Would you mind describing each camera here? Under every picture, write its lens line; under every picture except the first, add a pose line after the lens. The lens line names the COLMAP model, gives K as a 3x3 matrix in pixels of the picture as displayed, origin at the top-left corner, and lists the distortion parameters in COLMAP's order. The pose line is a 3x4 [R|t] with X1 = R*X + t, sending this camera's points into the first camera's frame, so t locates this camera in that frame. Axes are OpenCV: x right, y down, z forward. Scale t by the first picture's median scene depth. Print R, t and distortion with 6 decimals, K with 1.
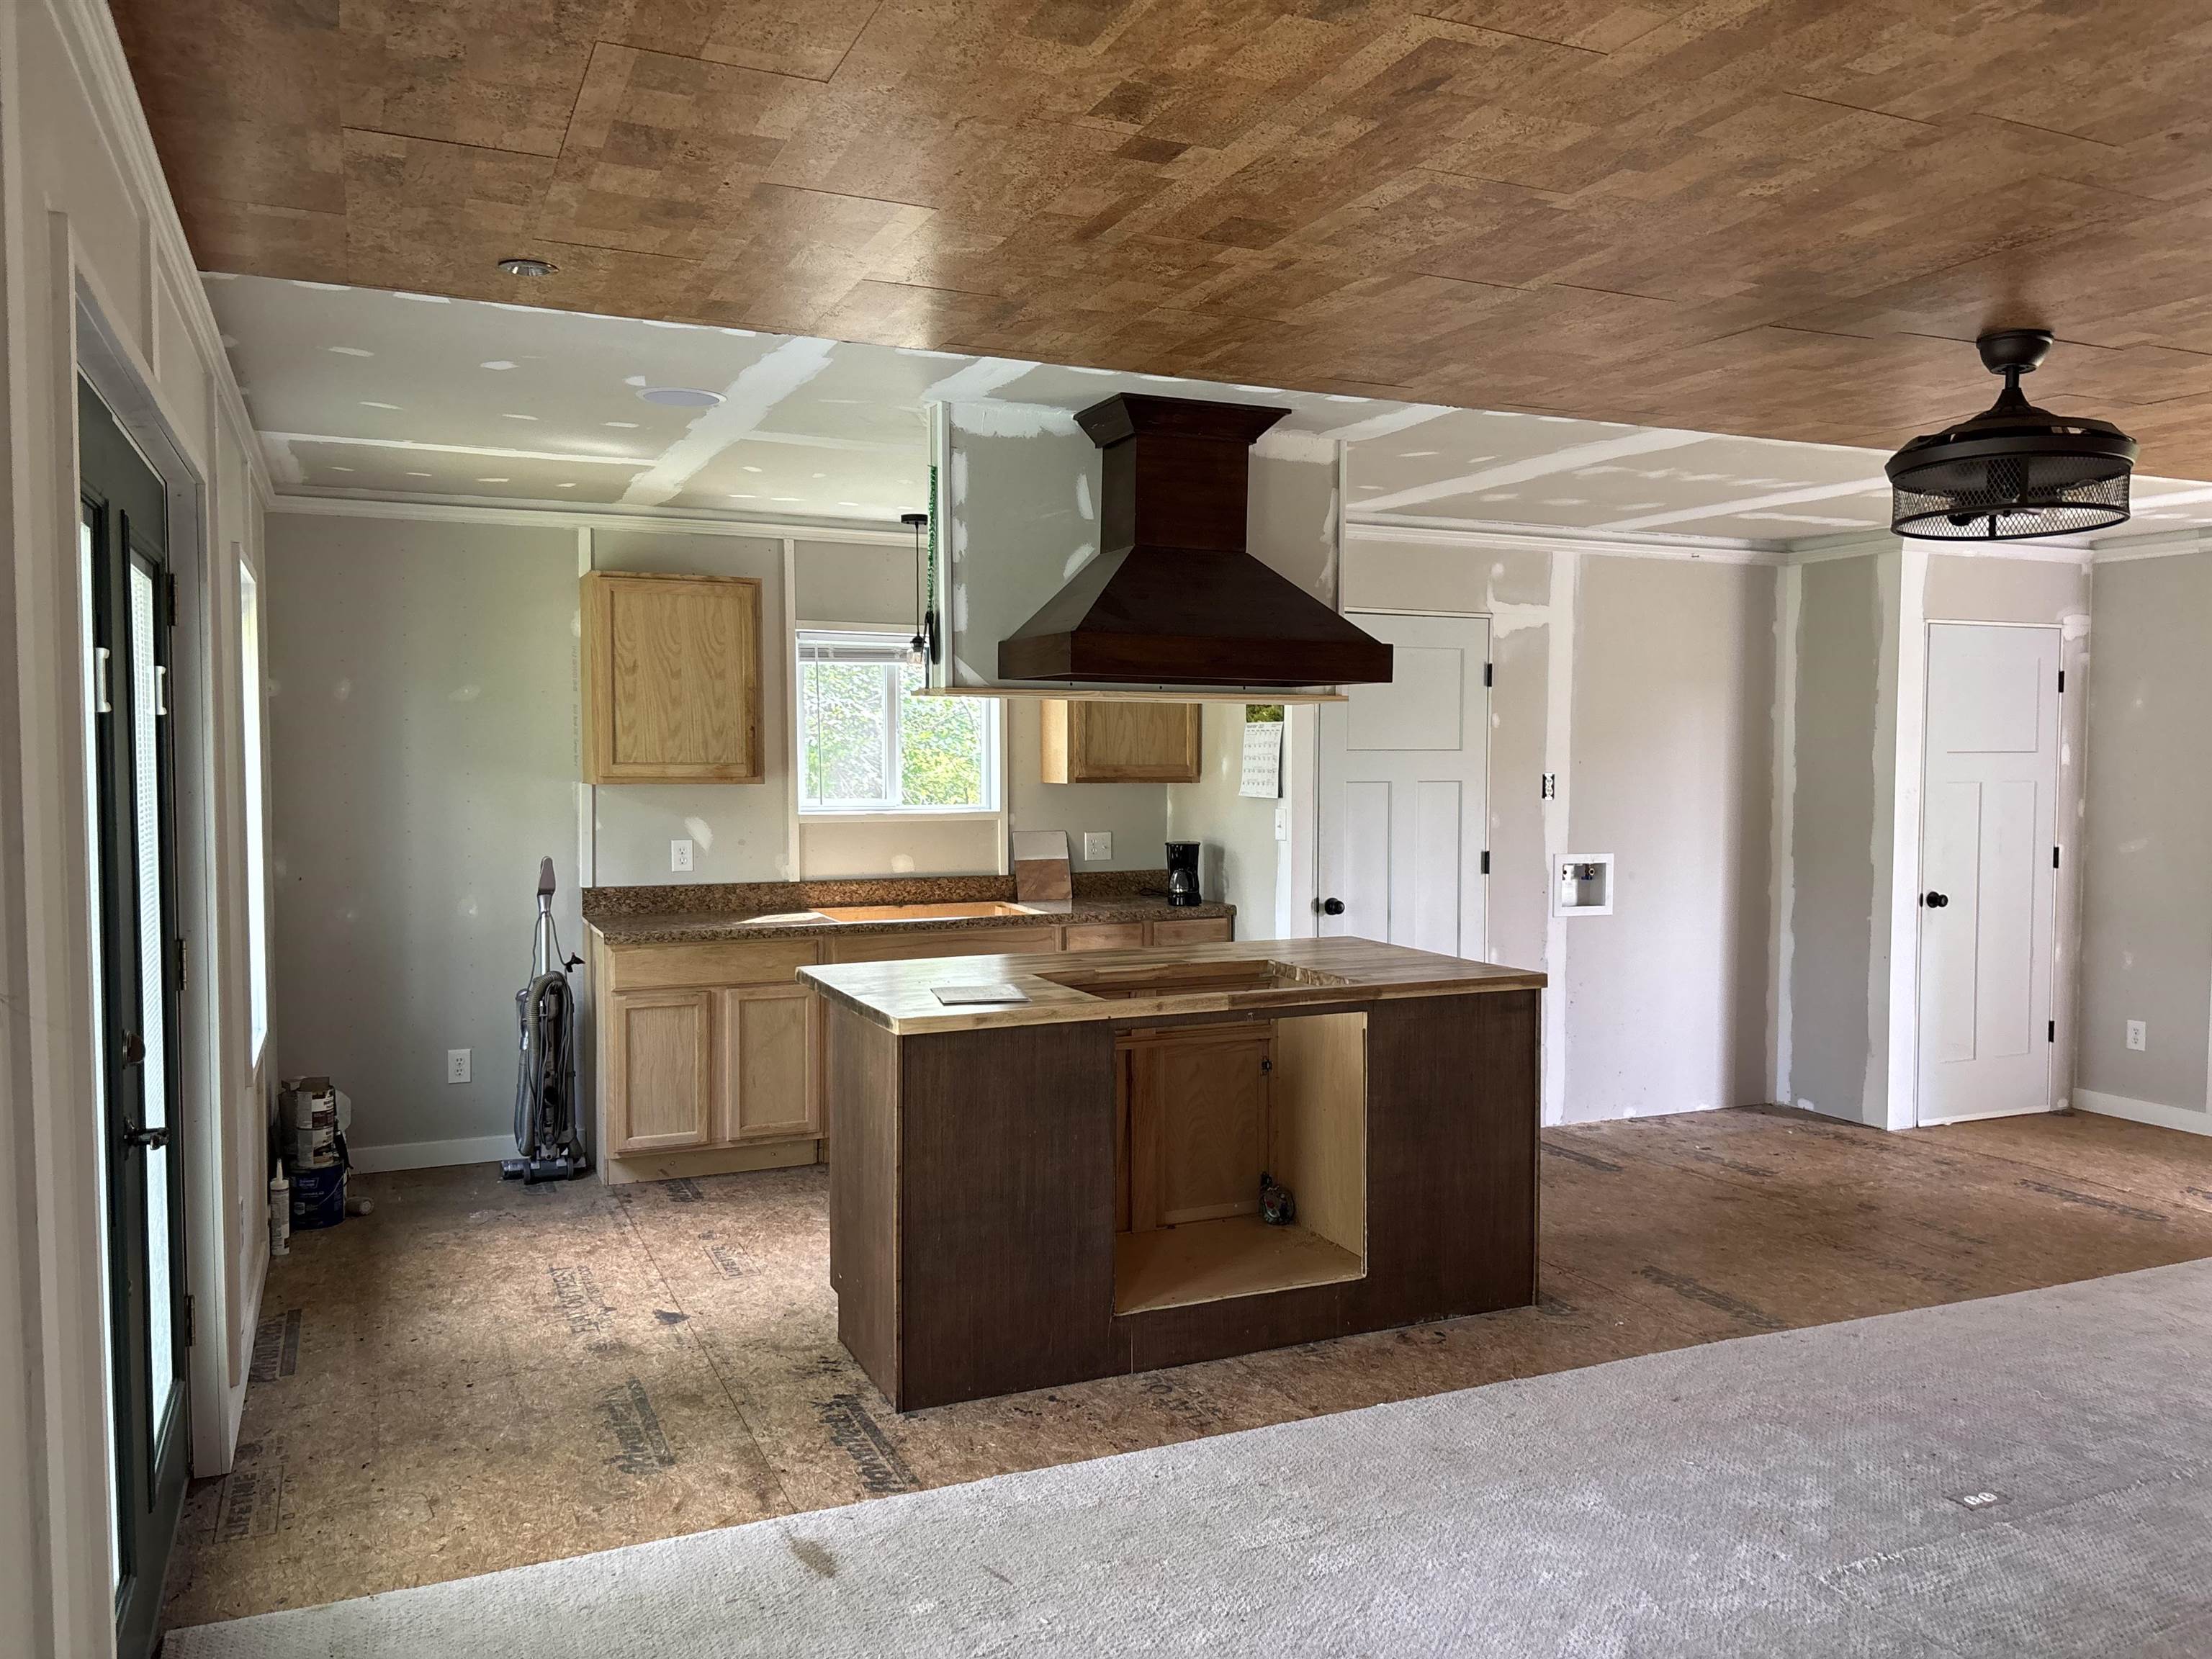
lens RADIAL K [[1676.7, 0, 1118.5], [0, 1676.7, 846.6], [0, 0, 1]] dist [0.052687, -0.067304]
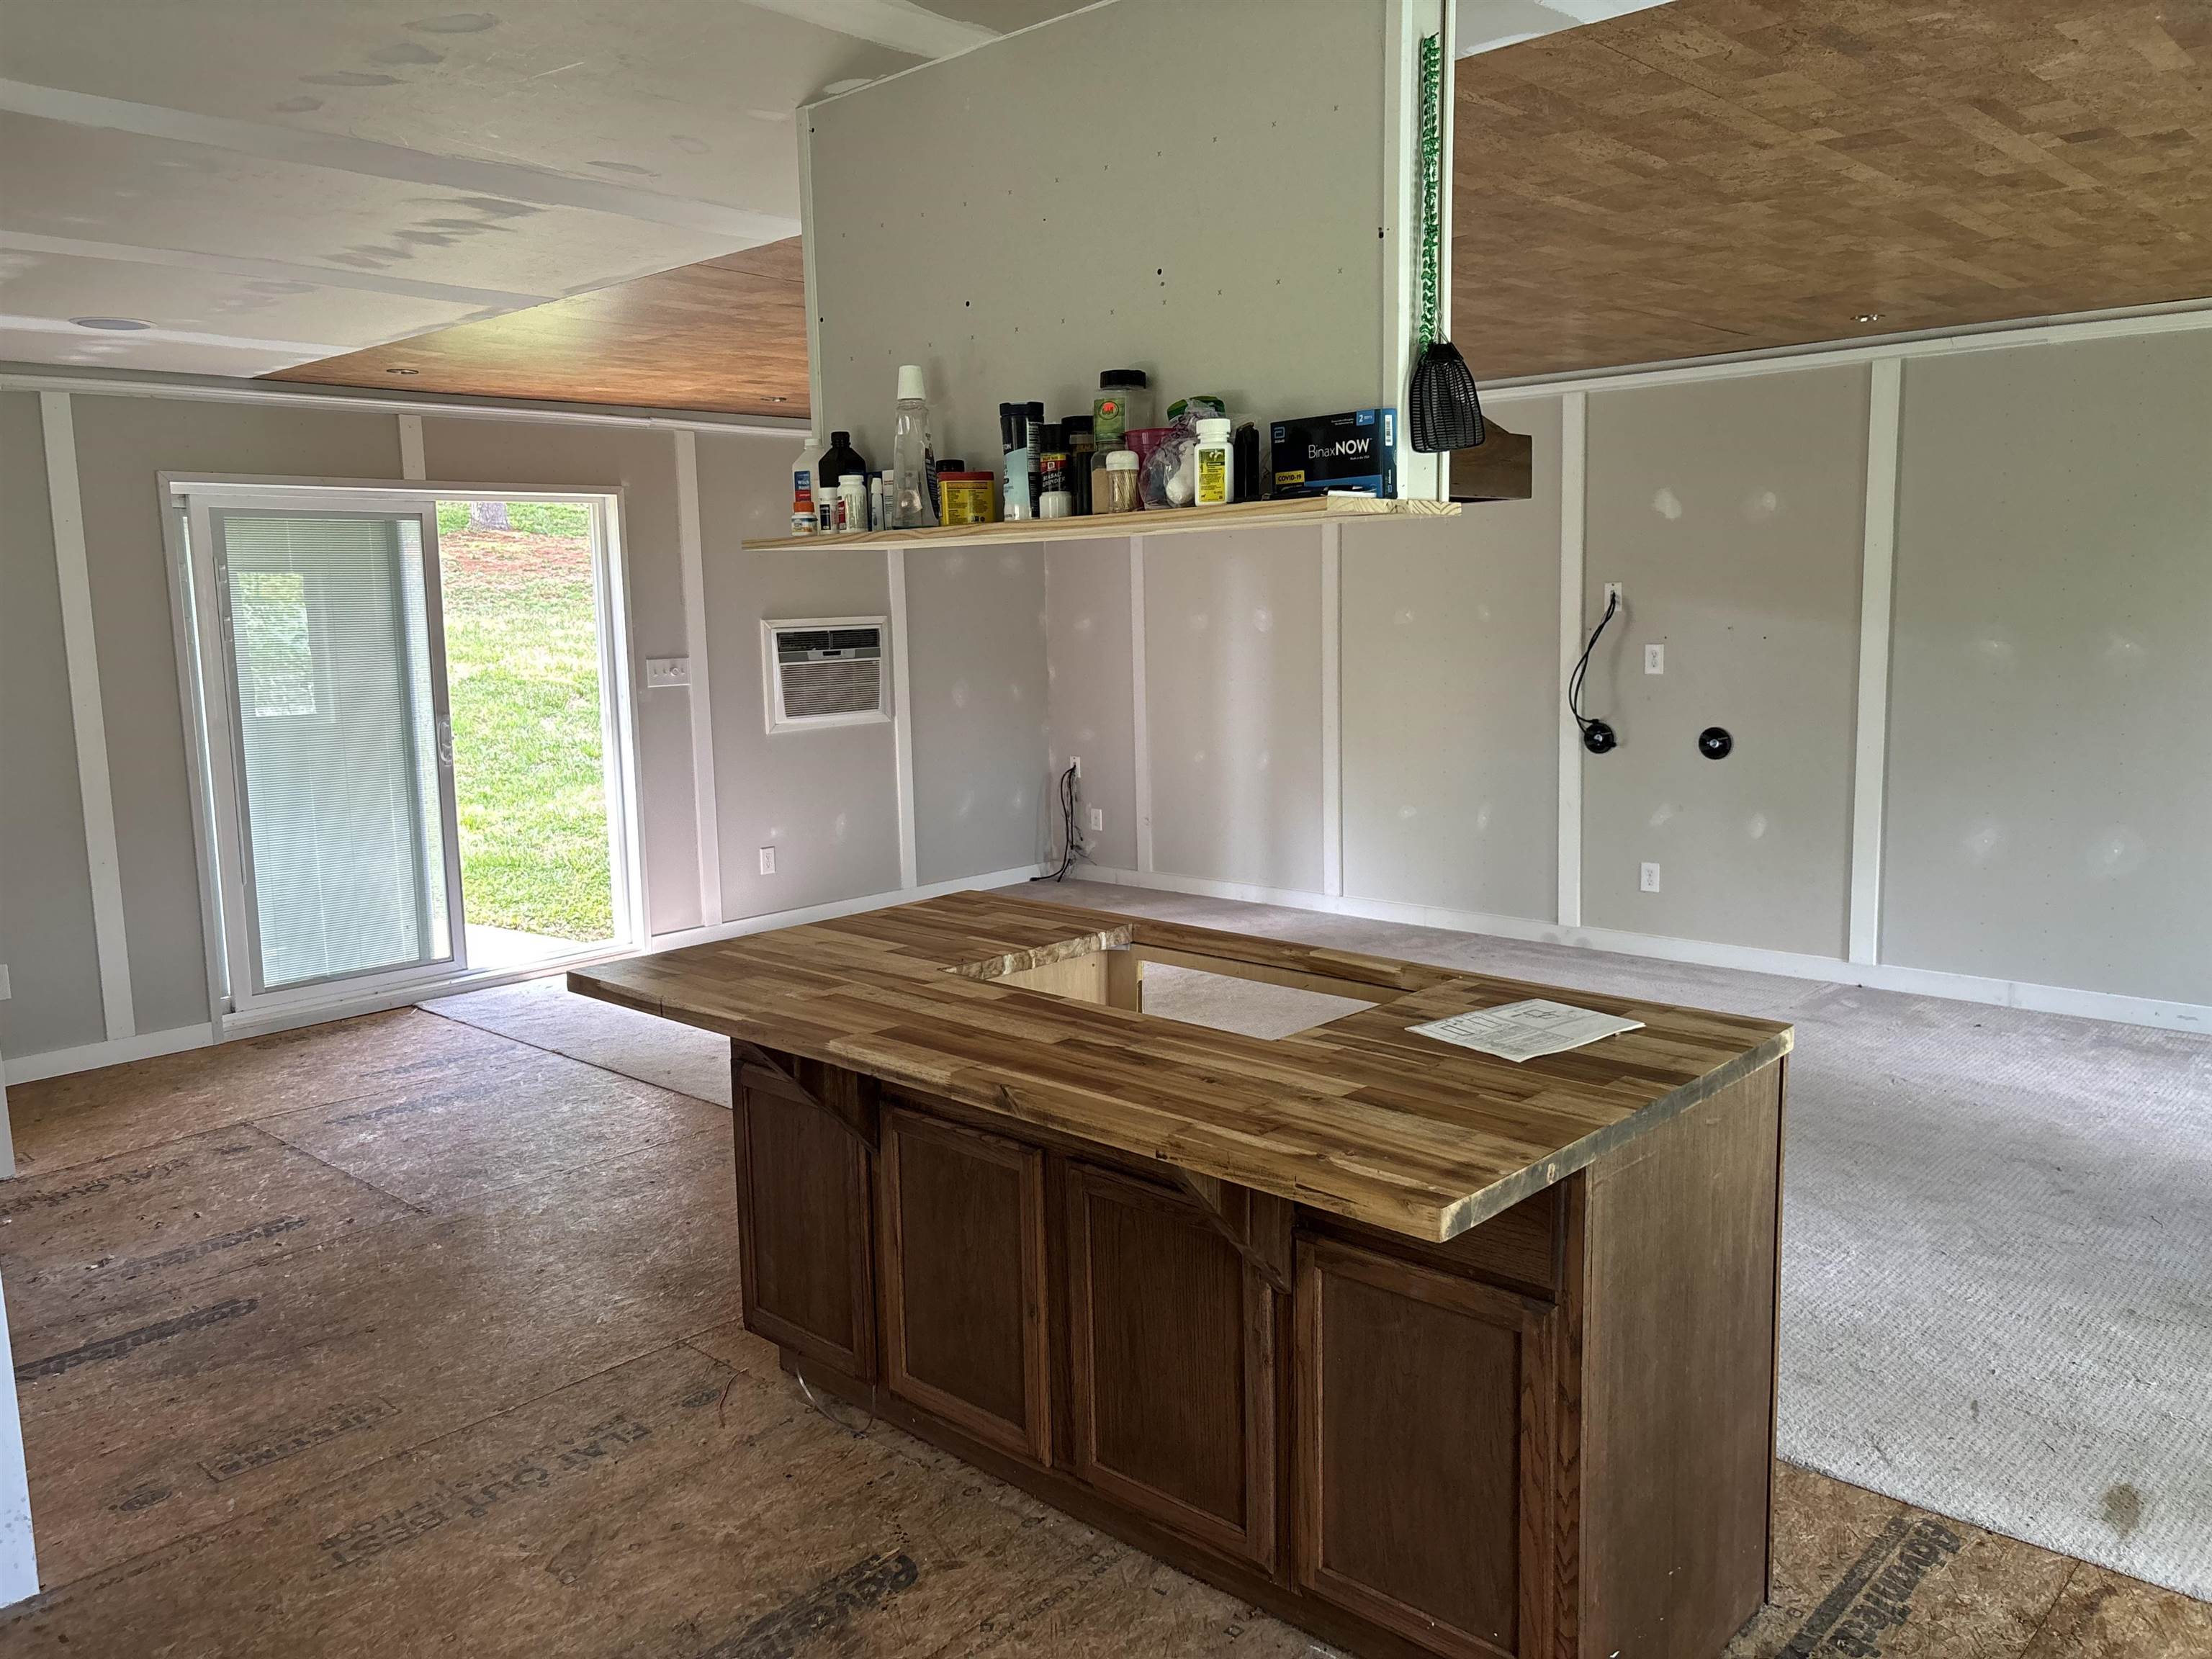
lens RADIAL K [[1676.7, 0, 1094.8], [0, 1676.7, 827.1], [0, 0, 1]] dist [0.052687, -0.067304]
pose [[-0.384737, -0.122218, 0.914899, -0.382986], [0.076041, 0.983629, 0.163376, -0.062422], [-0.919889, 0.132427, -0.369145, 0.916323]]
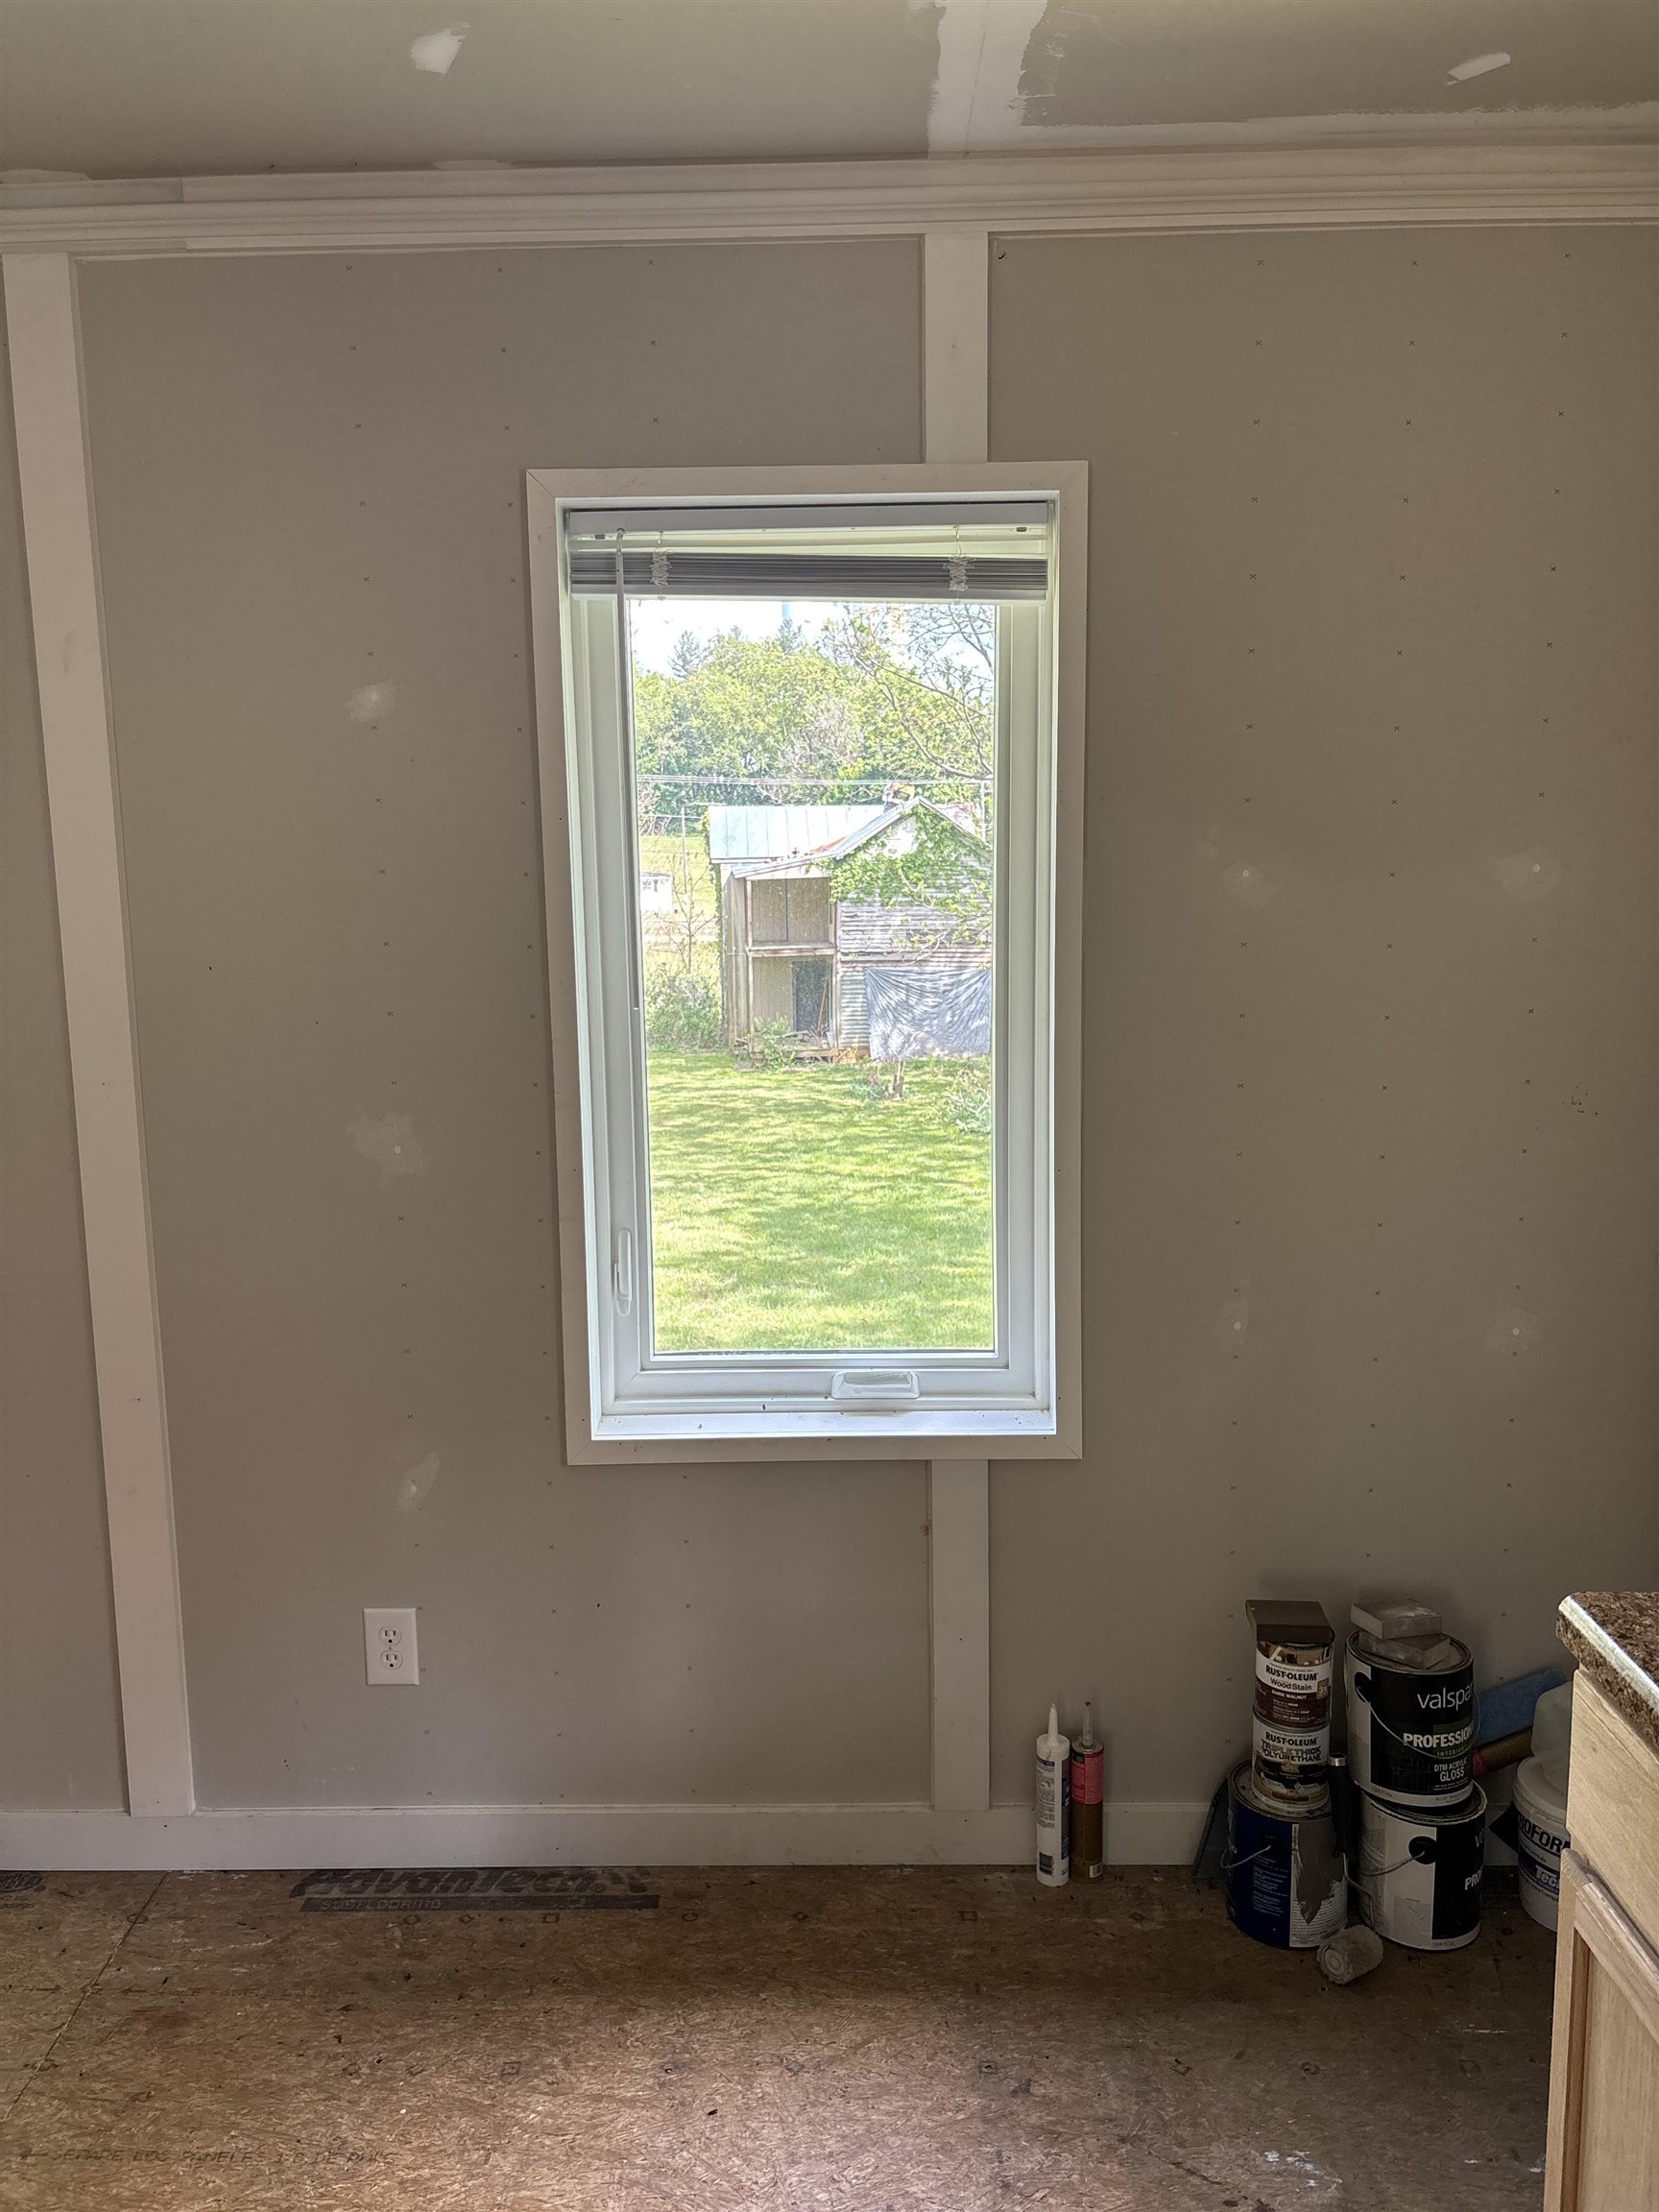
lens RADIAL K [[1676.7, 0, 811.9], [0, 1676.7, 1107.8], [0, 0, 1]] dist [0.052687, -0.067304]
pose [[-0.420252, 0.136697, -0.897052, -0.041179], [-0.039764, 0.984864, 0.168707, -0.053176], [0.906536, 0.106570, -0.408455, 0.925929]]
